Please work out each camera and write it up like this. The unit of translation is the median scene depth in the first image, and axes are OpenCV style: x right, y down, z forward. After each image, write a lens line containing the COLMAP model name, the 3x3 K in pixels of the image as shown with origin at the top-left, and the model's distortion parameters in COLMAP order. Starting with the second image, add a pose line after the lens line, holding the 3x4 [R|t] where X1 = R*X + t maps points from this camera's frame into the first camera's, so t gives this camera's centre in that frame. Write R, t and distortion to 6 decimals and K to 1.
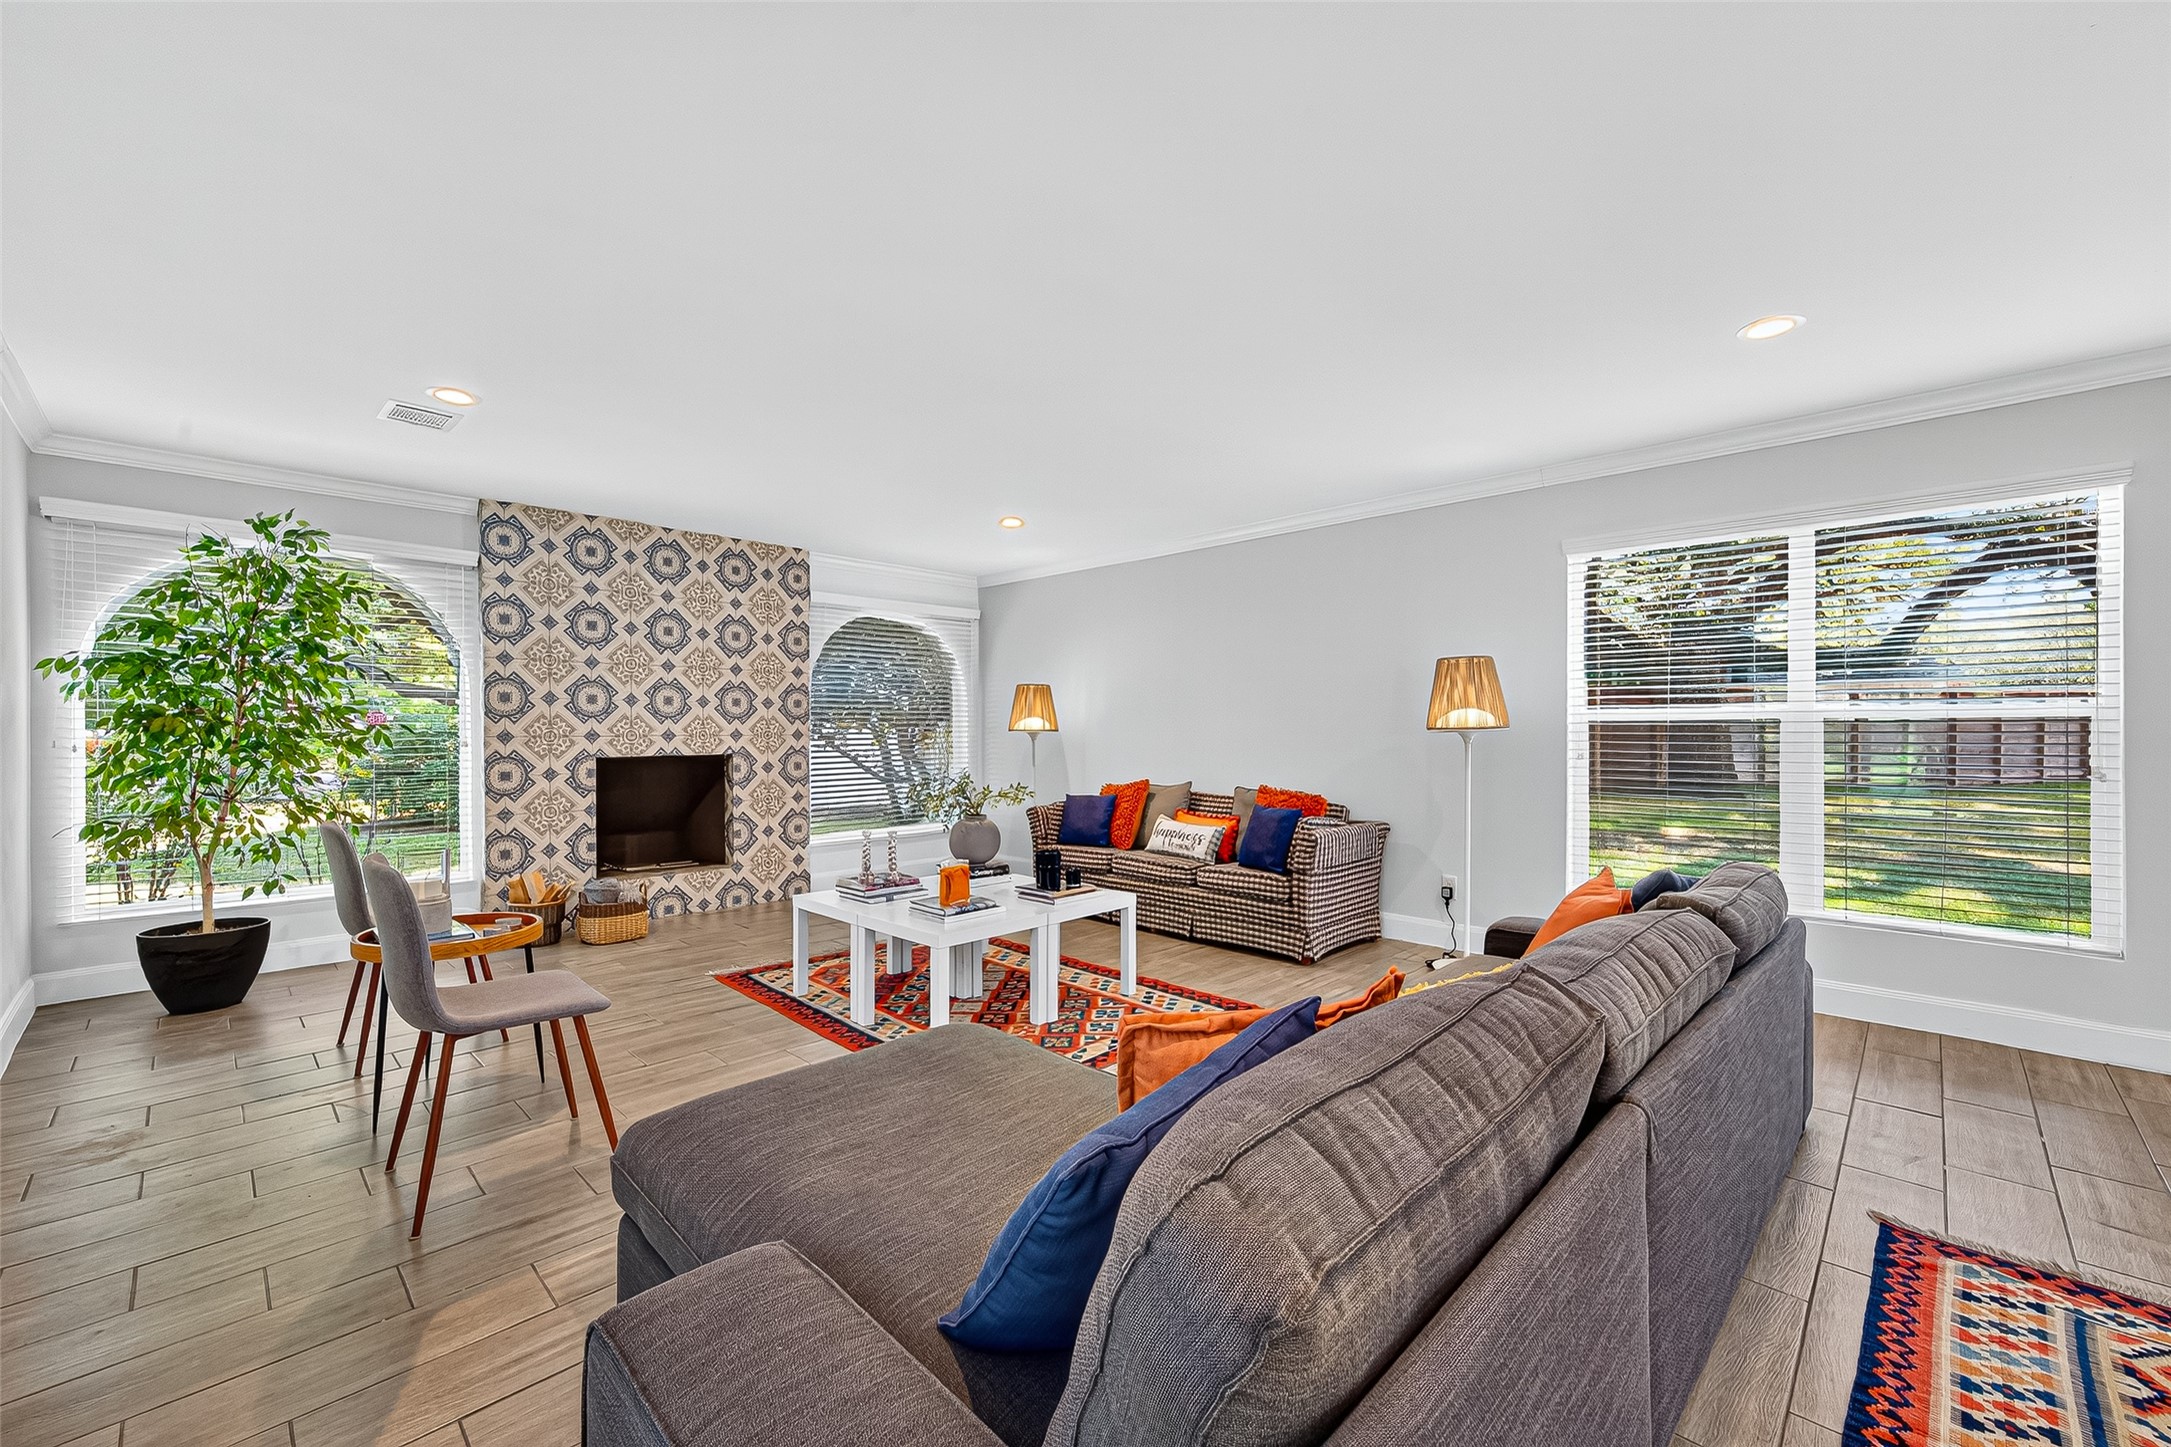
lens RADIAL K [[876.1, 0, 1078.4], [0, 876.1, 731.2], [0, 0, 1]] dist [0.004737, -0.000334]
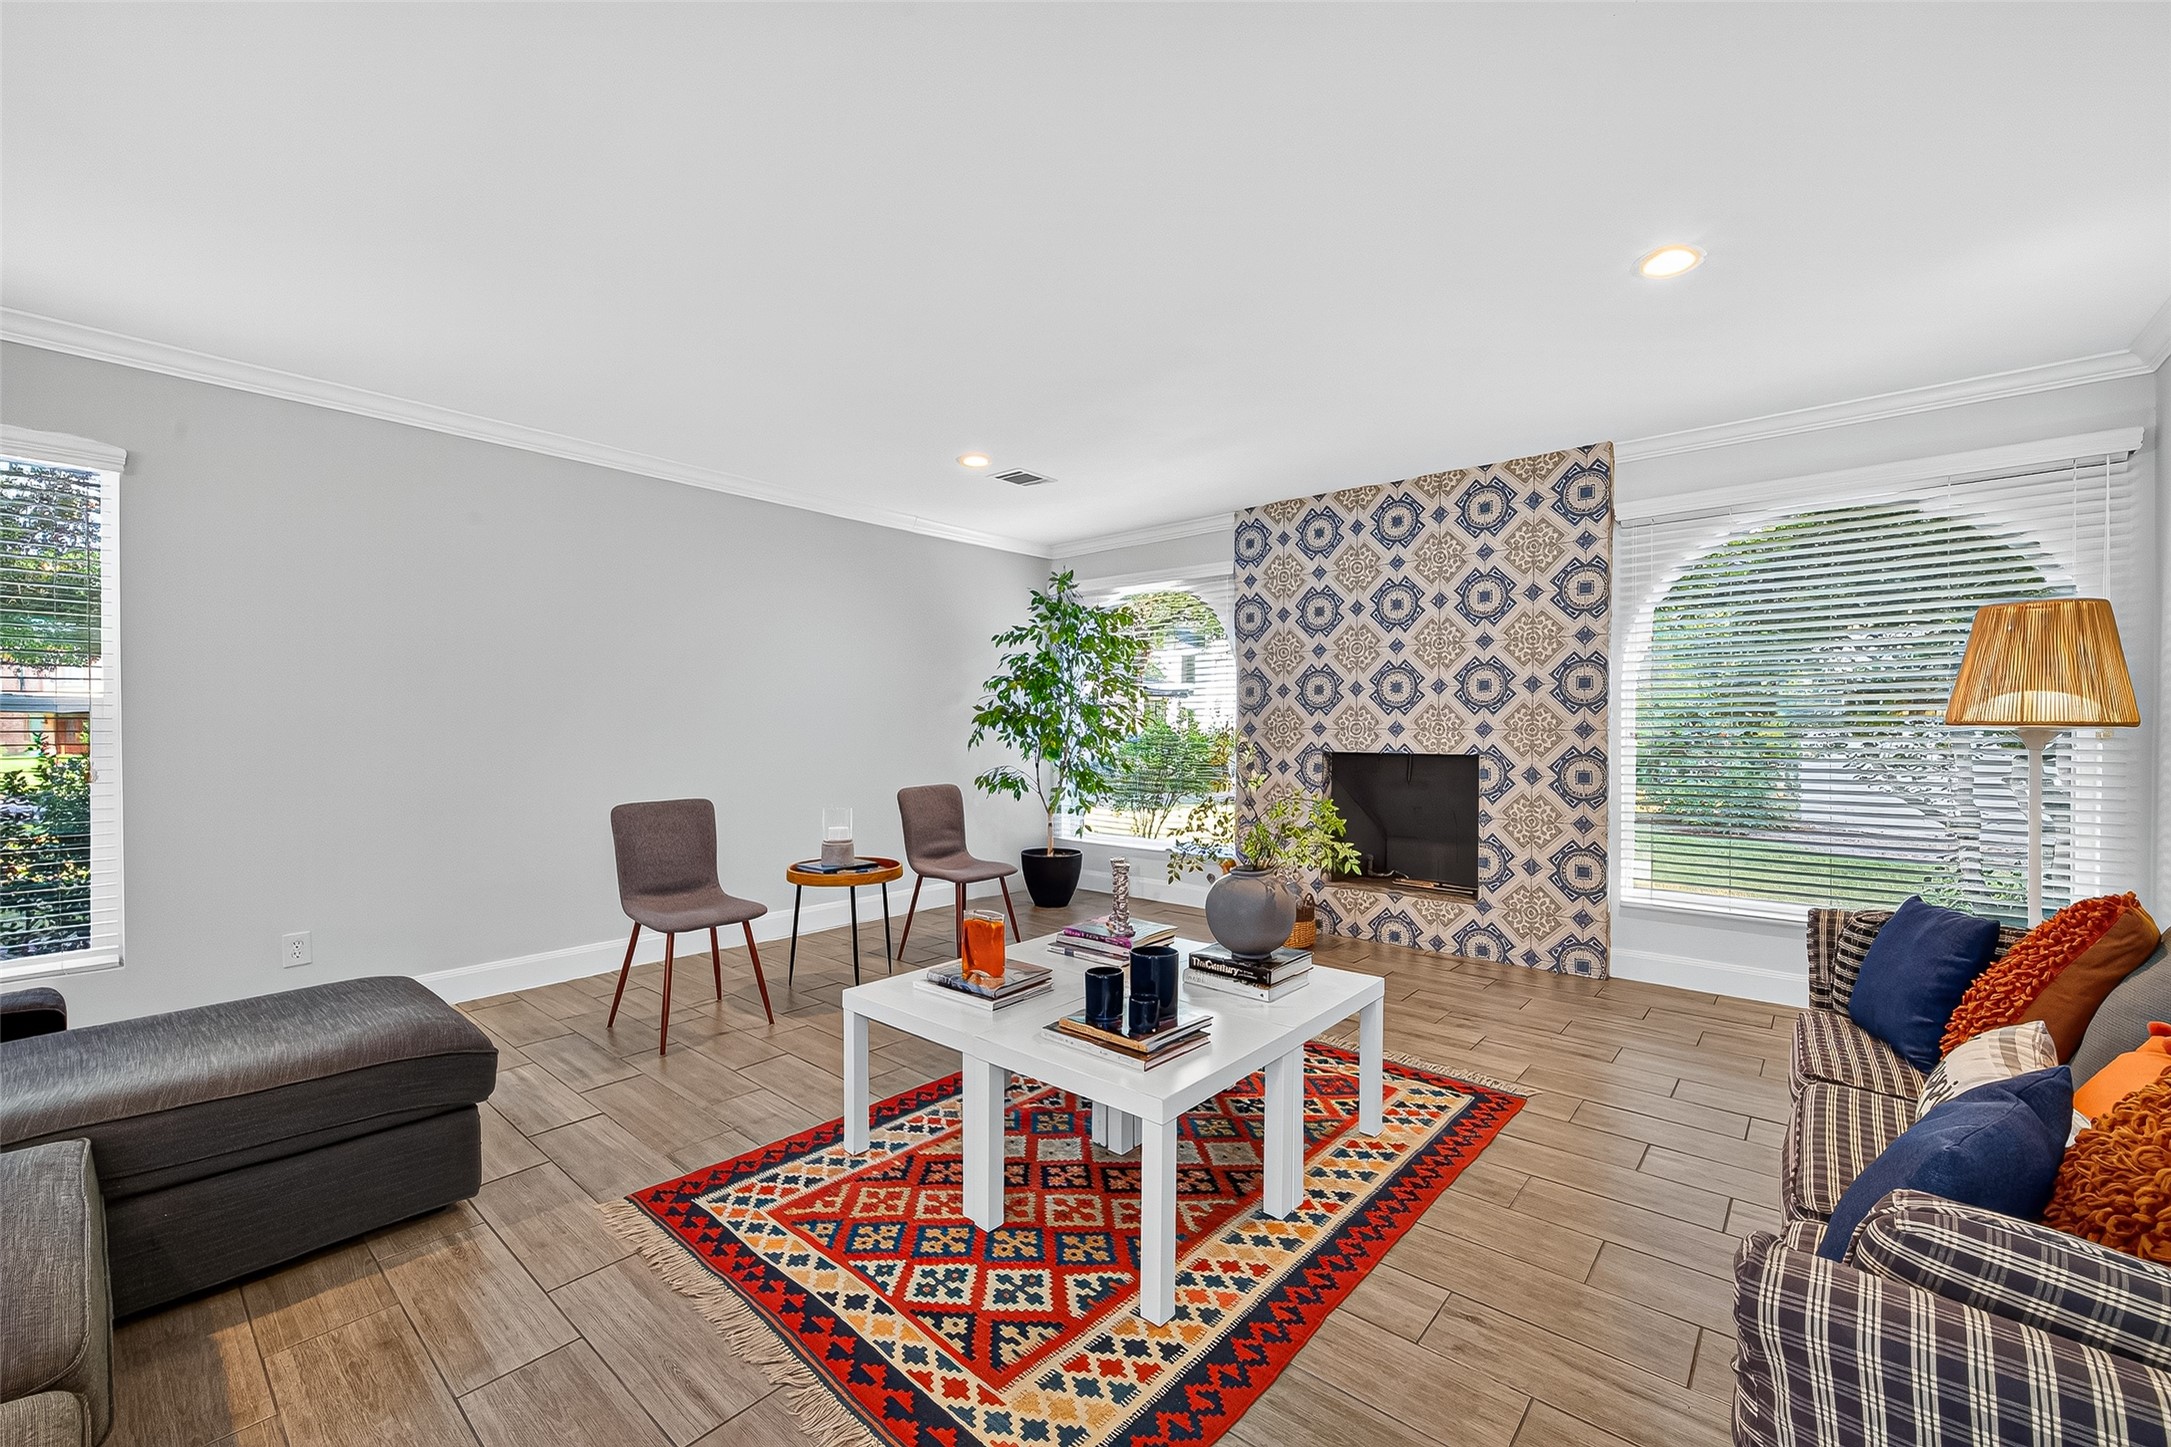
lens RADIAL K [[876.1, 0, 1086.3], [0, 876.1, 725.4], [0, 0, 1]] dist [0.004737, -0.000334]
pose [[0.066743, 0.006918, -0.997746, 0.373608], [0.002261, 0.999972, 0.007085, -0.005486], [0.997768, -0.002729, 0.066725, 0.693322]]
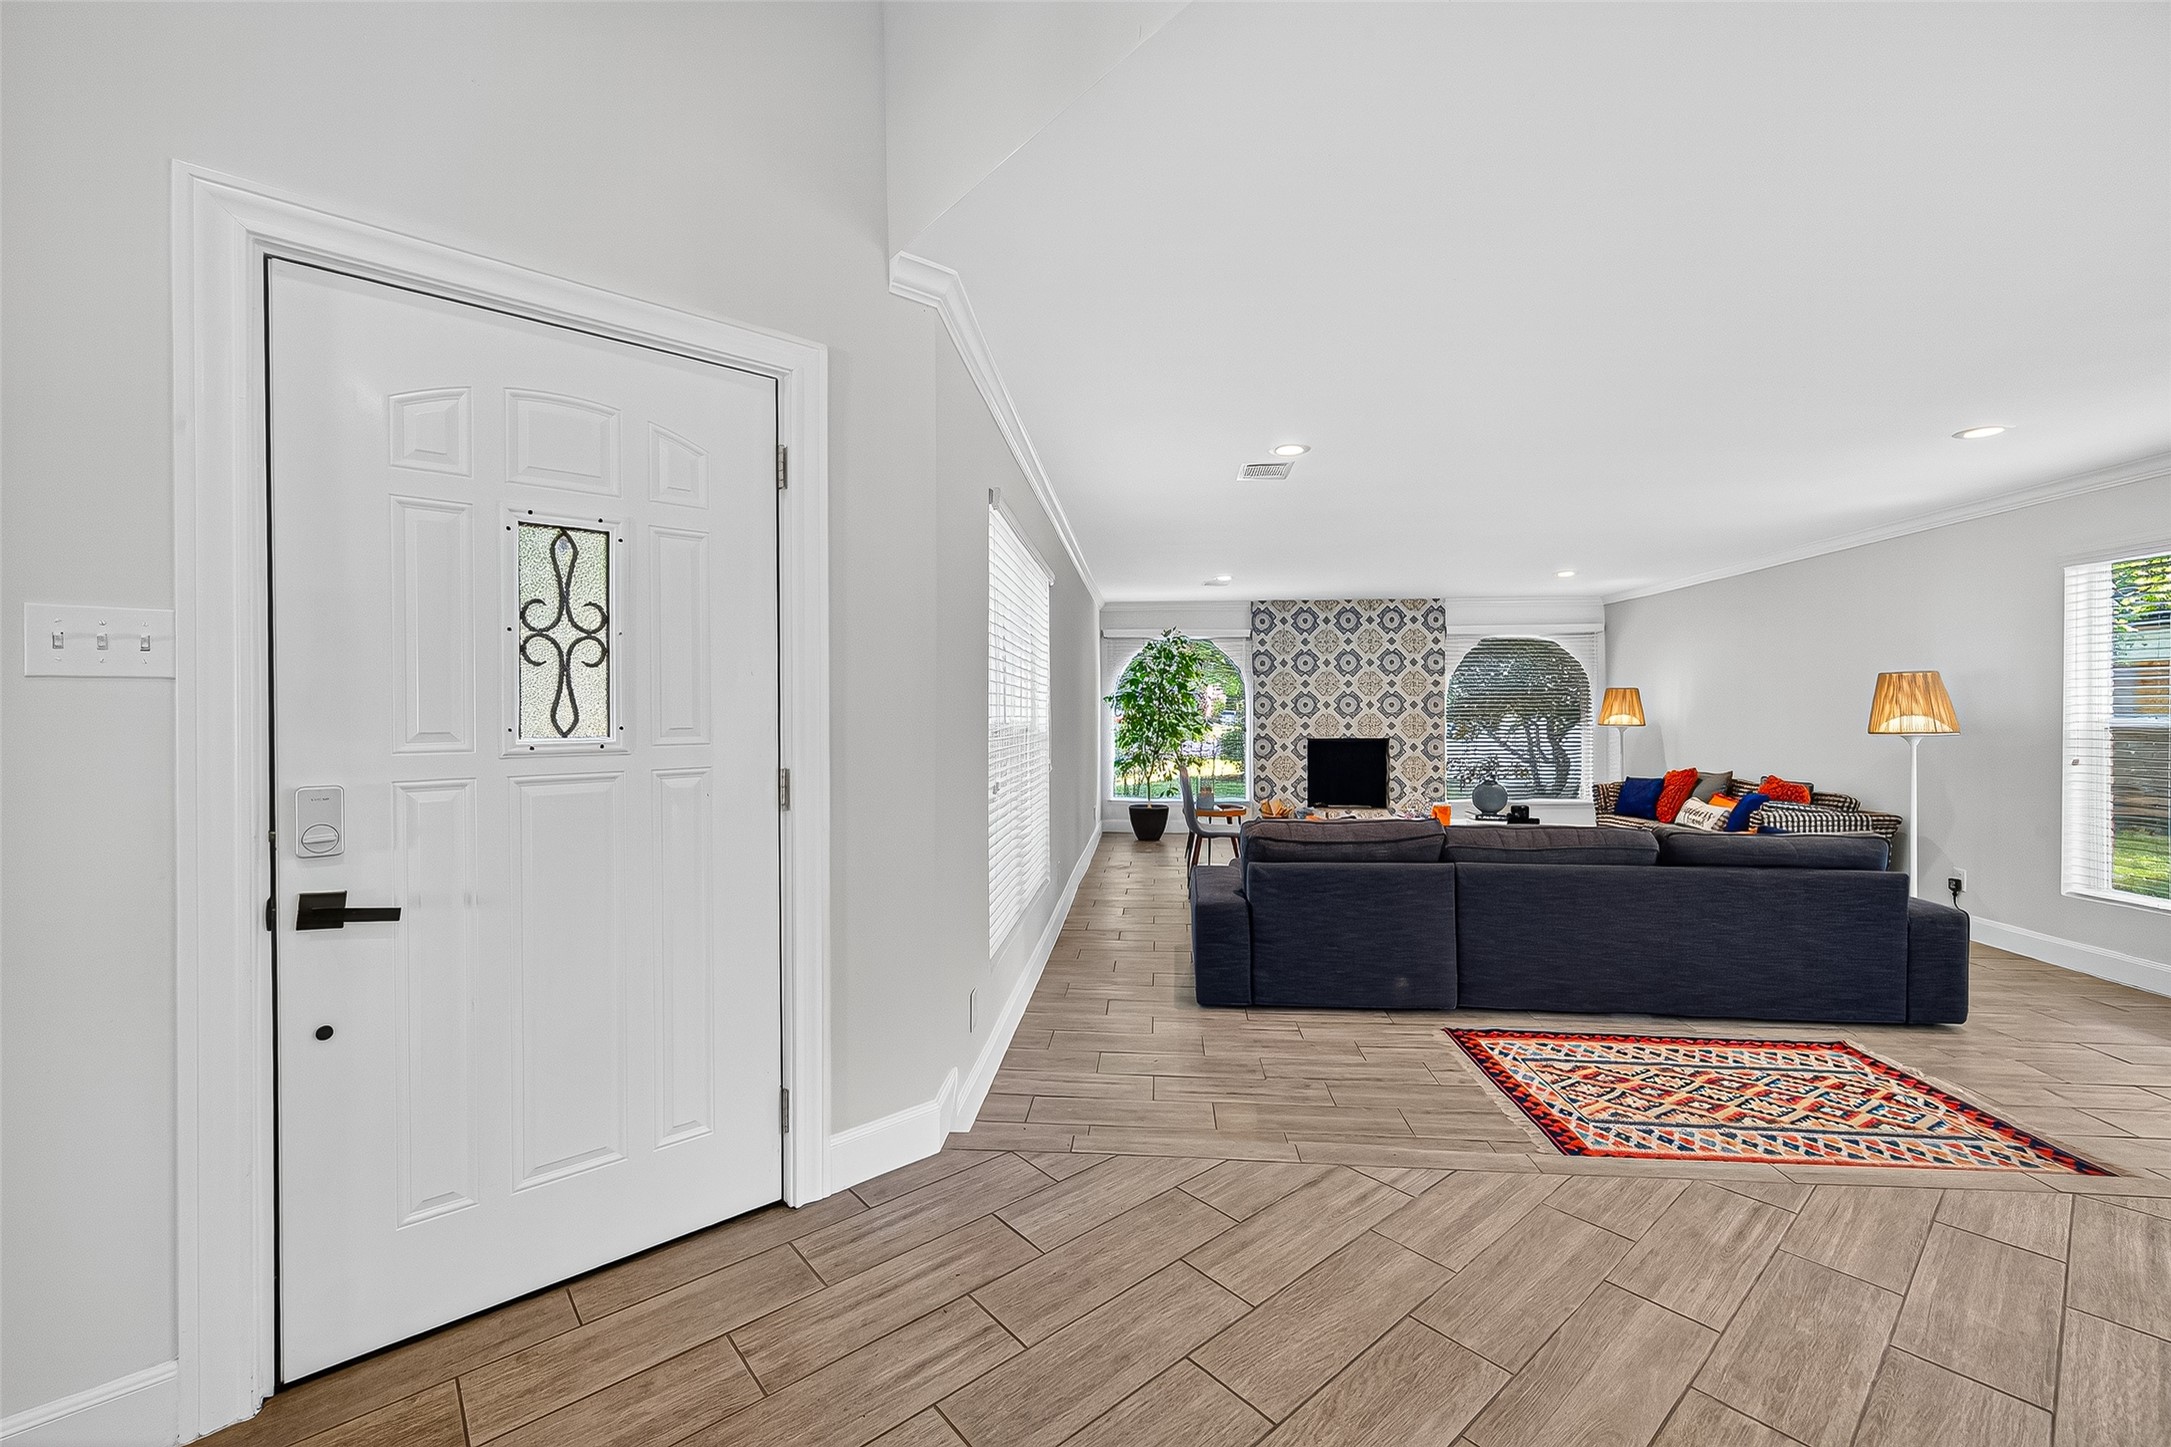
lens RADIAL K [[876.1, 0, 1080.9], [0, 876.1, 711.9], [0, 0, 1]] dist [0.004737, -0.000334]
pose [[0.635366, 0.001587, -0.772209, 0.518404], [-0.000685, 0.999999, 0.001491, -0.025340], [0.772211, -0.000418, 0.635367, -0.464762]]
